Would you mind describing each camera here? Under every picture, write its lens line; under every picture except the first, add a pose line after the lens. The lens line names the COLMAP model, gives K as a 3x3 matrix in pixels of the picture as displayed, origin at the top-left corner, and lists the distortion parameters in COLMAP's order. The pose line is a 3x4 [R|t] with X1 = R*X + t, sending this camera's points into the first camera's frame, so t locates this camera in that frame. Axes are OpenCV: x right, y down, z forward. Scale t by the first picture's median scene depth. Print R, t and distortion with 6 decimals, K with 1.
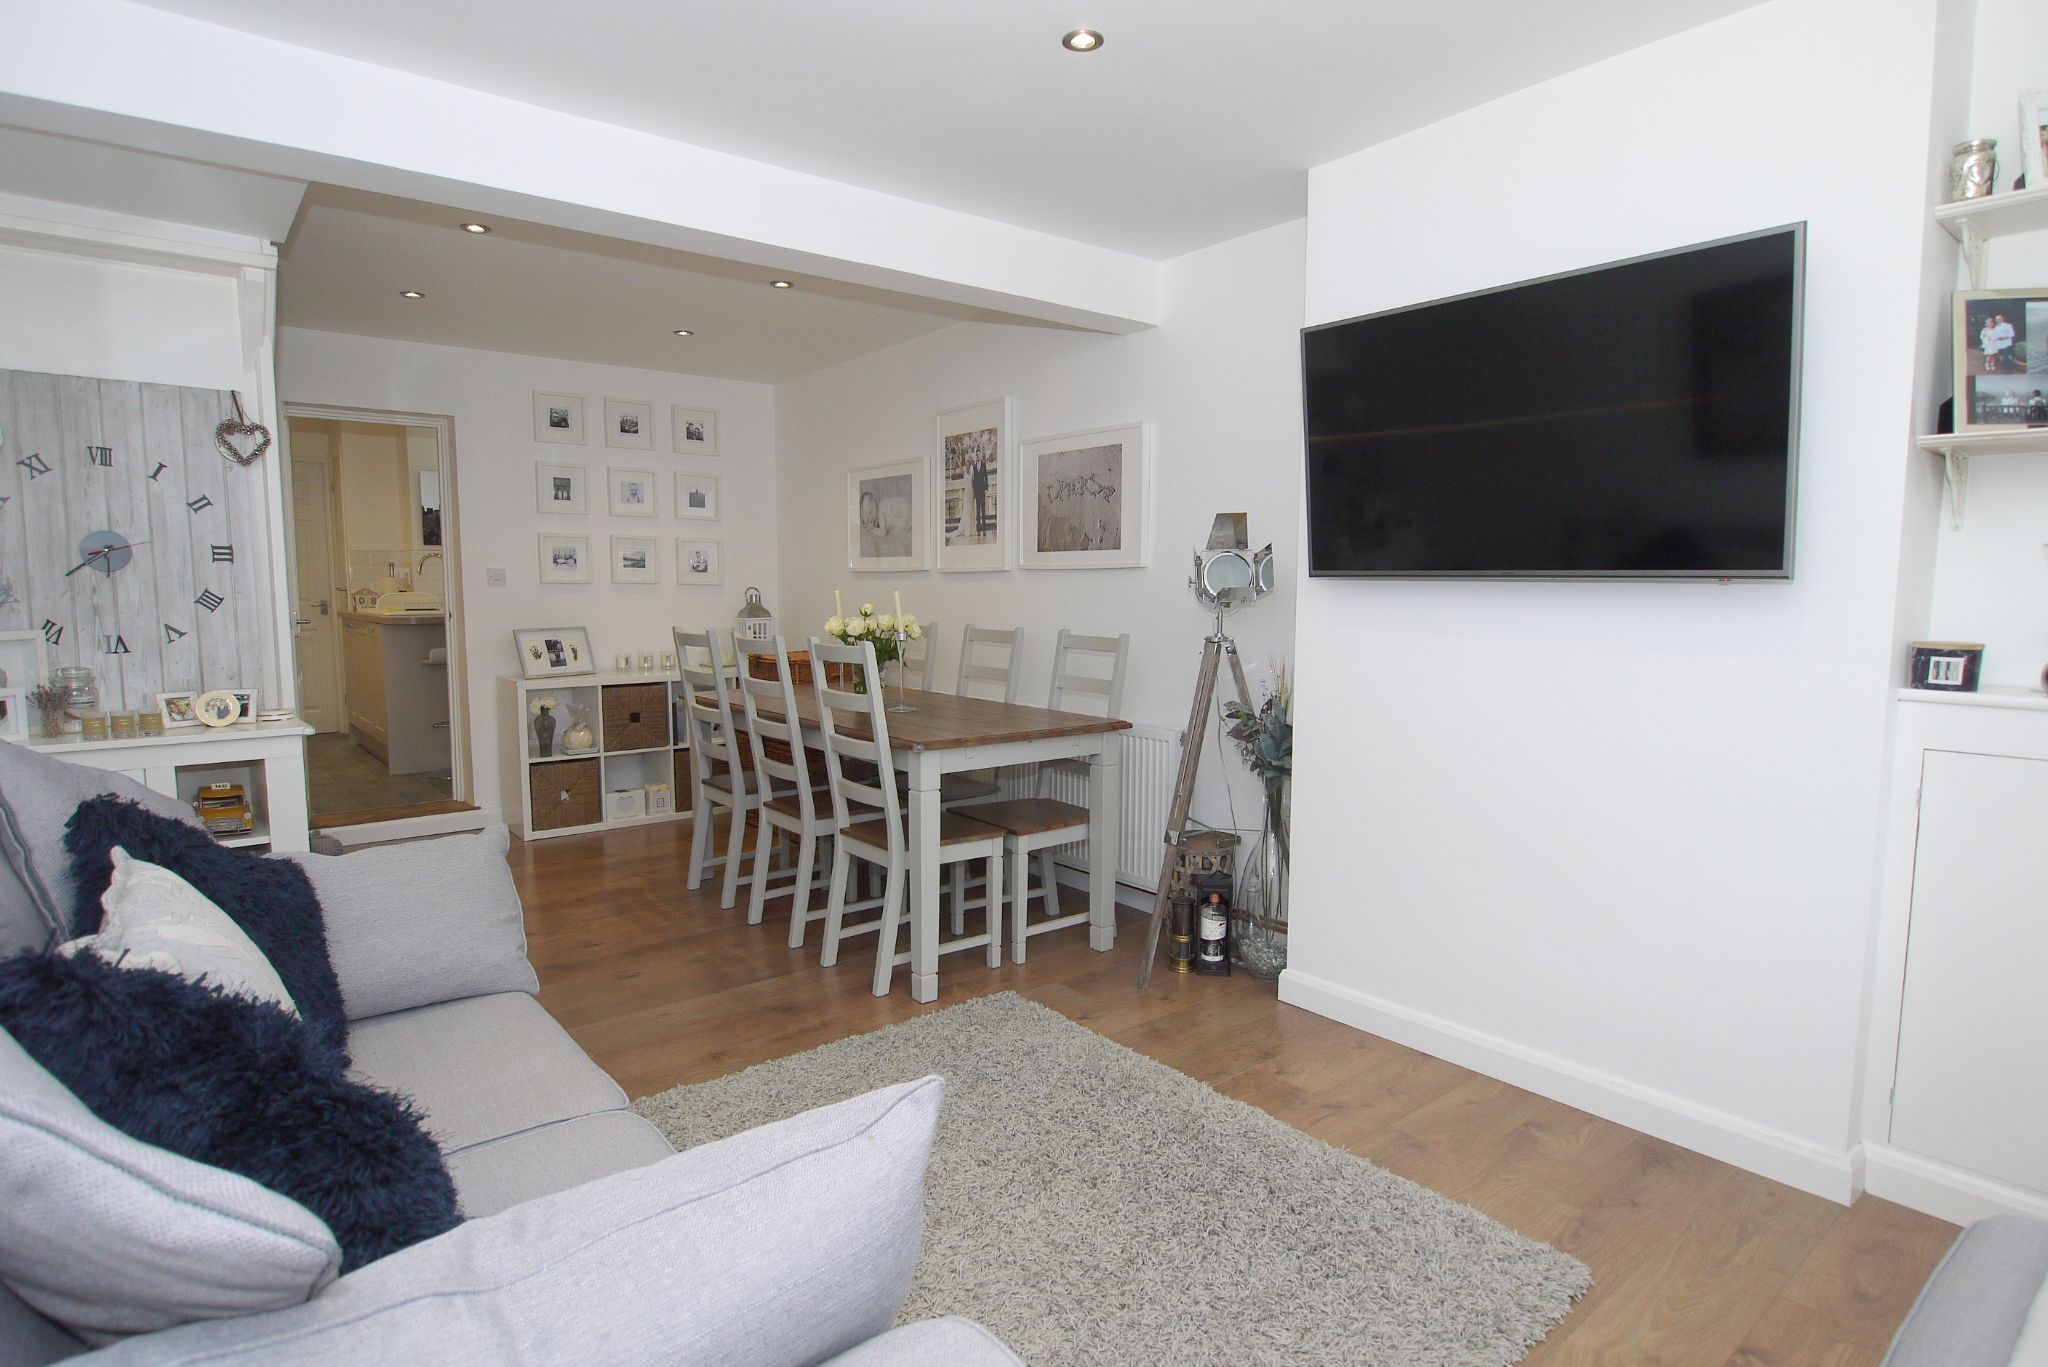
lens RADIAL K [[1094.6, 0, 1018.5], [0, 1094.6, 690.5], [0, 0, 1]] dist [-0.011015, -0.002240]
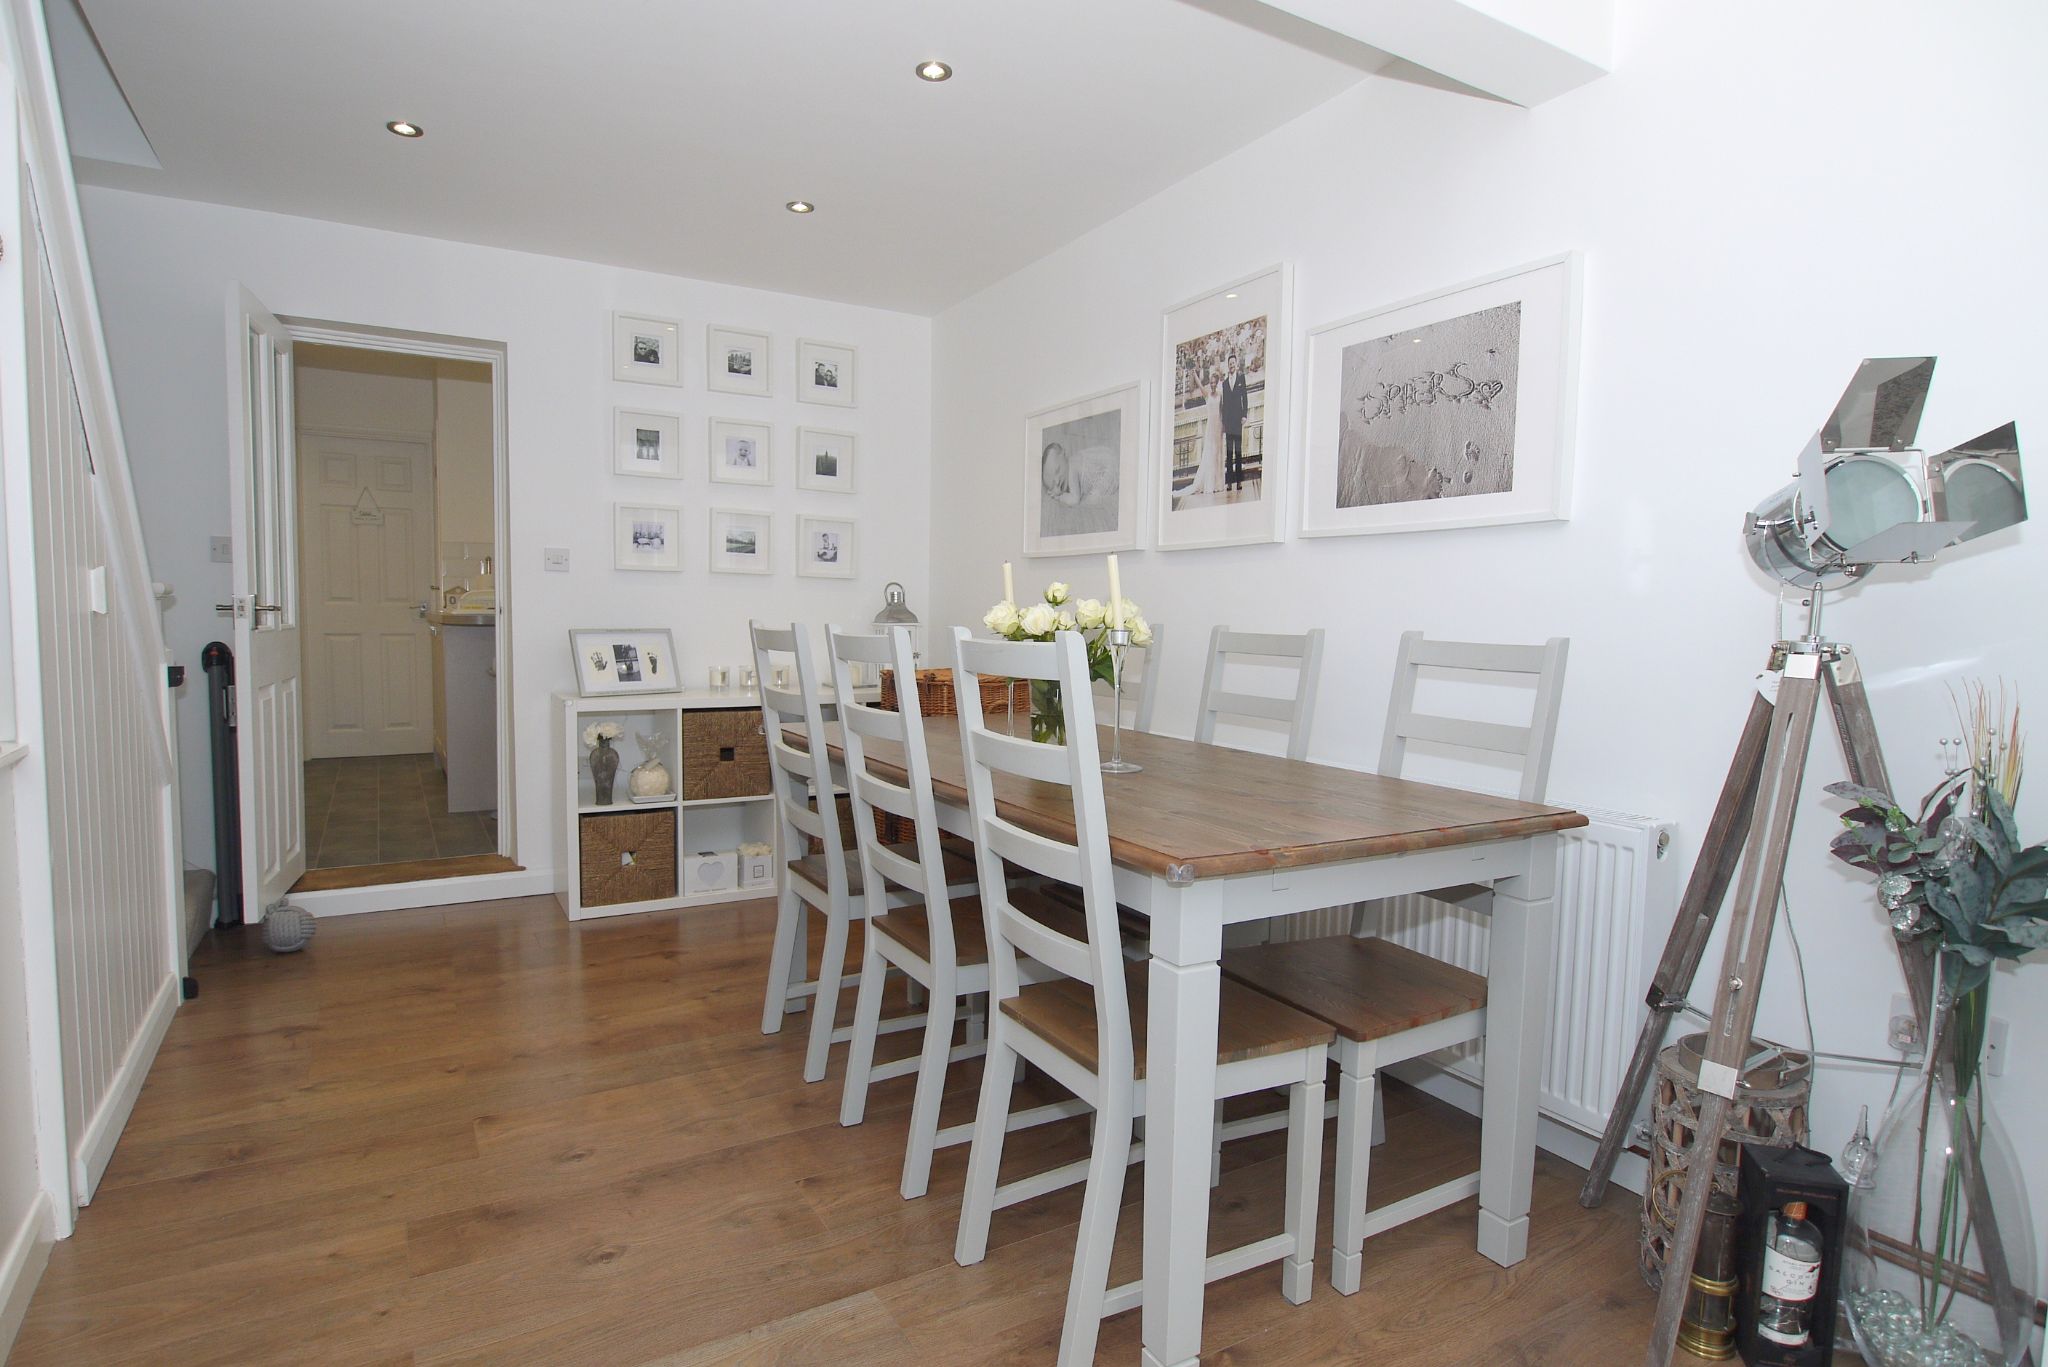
lens RADIAL K [[1094.6, 0, 1009.6], [0, 1094.6, 687.0], [0, 0, 1]] dist [-0.011015, -0.002240]
pose [[0.987185, 0.024834, -0.157639, -0.065640], [-0.029804, 0.999128, -0.029240, -0.005169], [0.156775, 0.033564, 0.987064, 0.393682]]
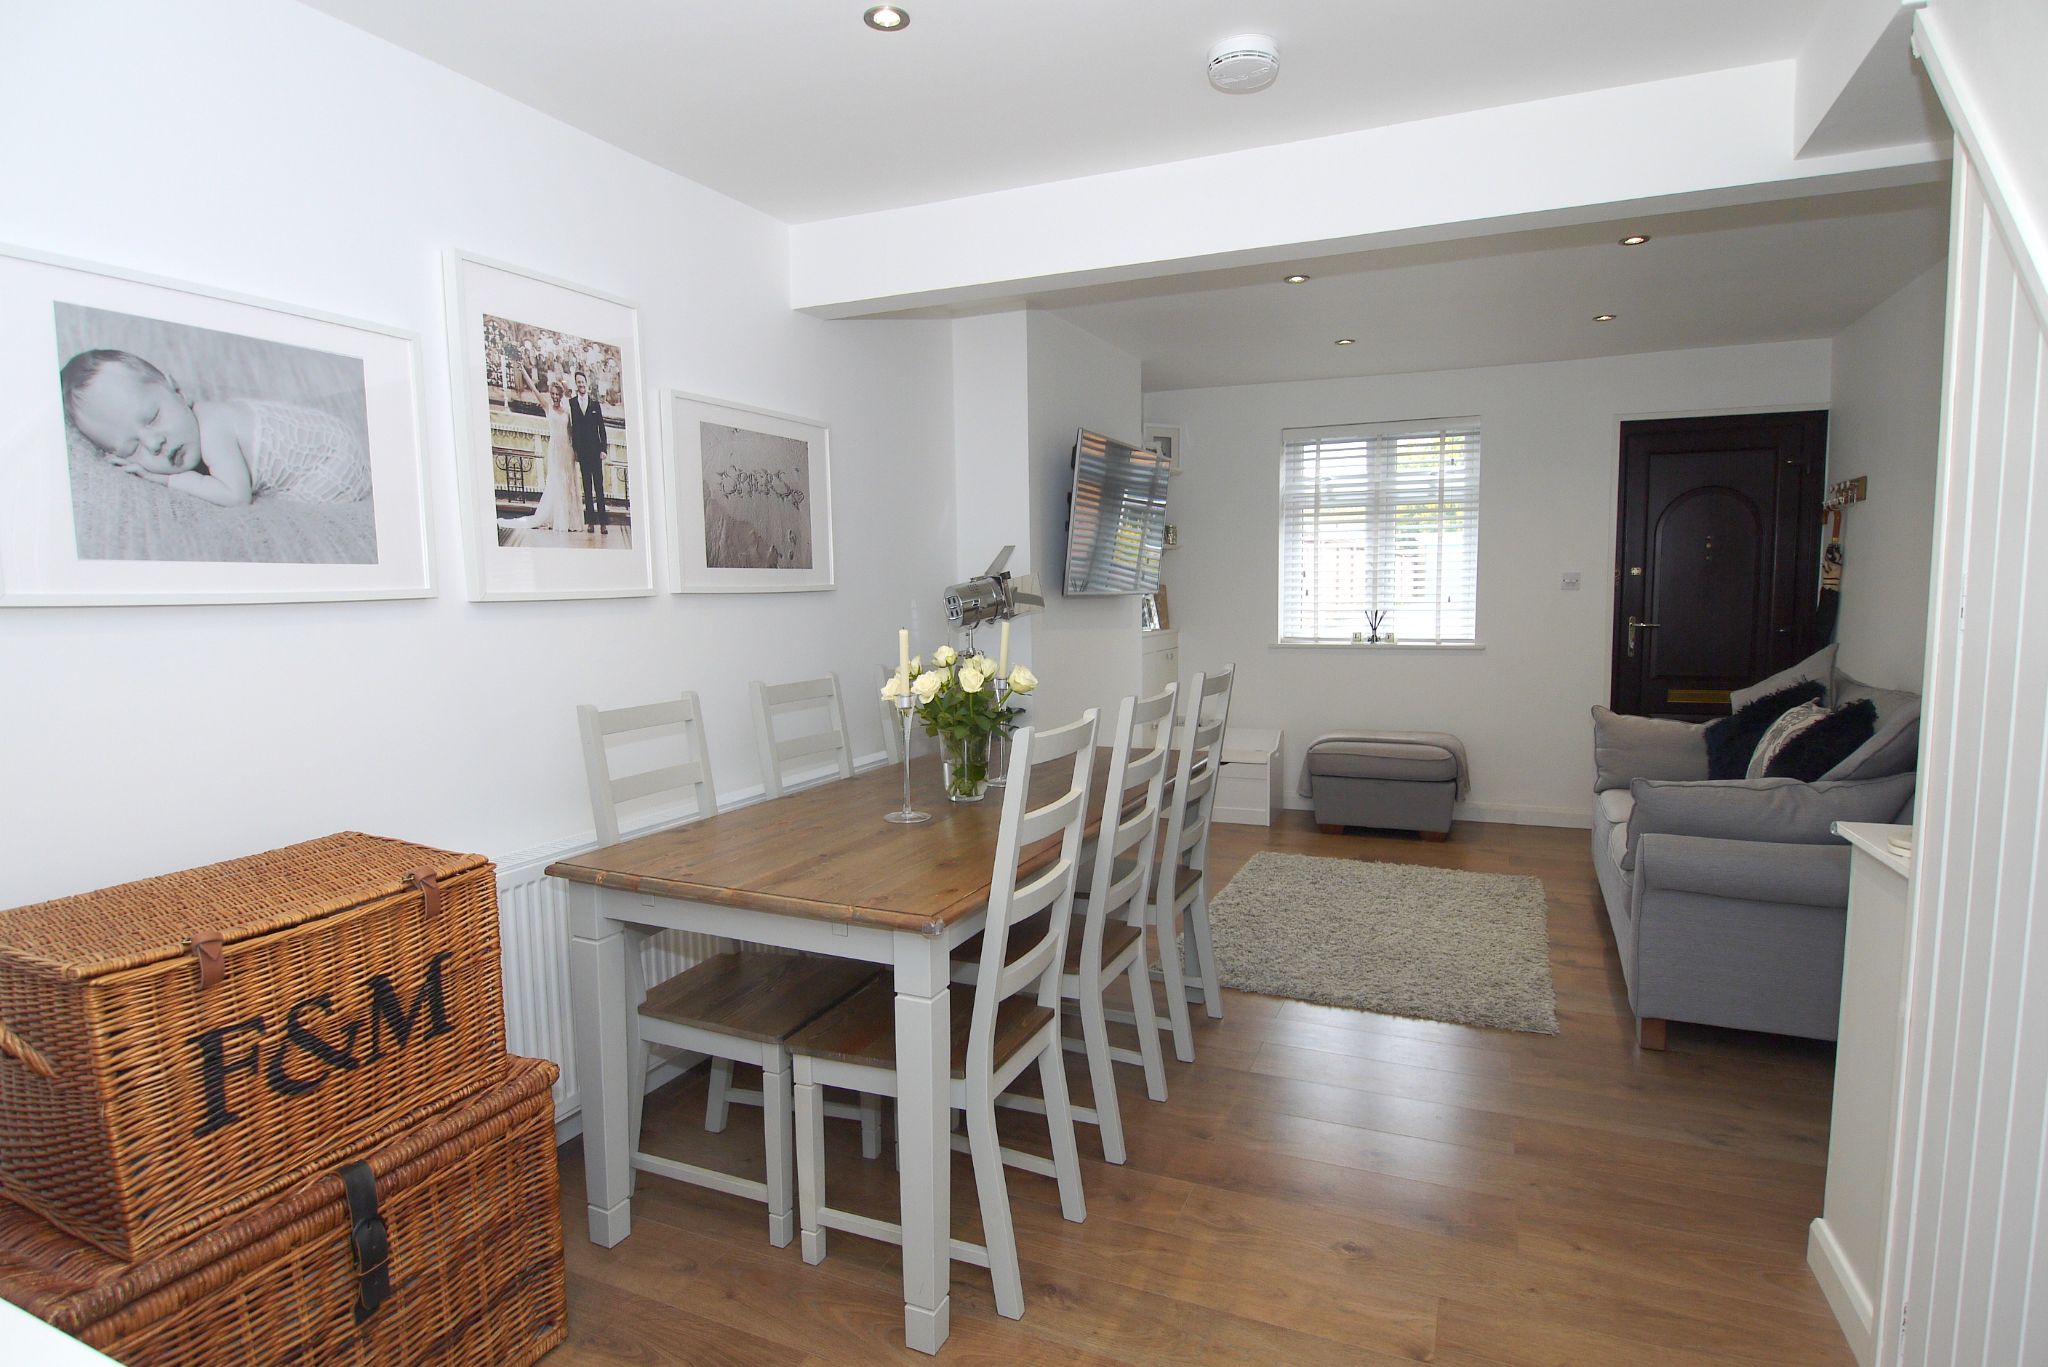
lens RADIAL K [[1094.6, 0, 1014.3], [0, 1094.6, 693.6], [0, 0, 1]] dist [-0.011015, -0.002240]
pose [[-0.438892, -0.083002, 0.894698, -0.686657], [0.099987, 0.985029, 0.140430, -0.130238], [-0.892959, 0.151092, -0.424022, 1.166868]]
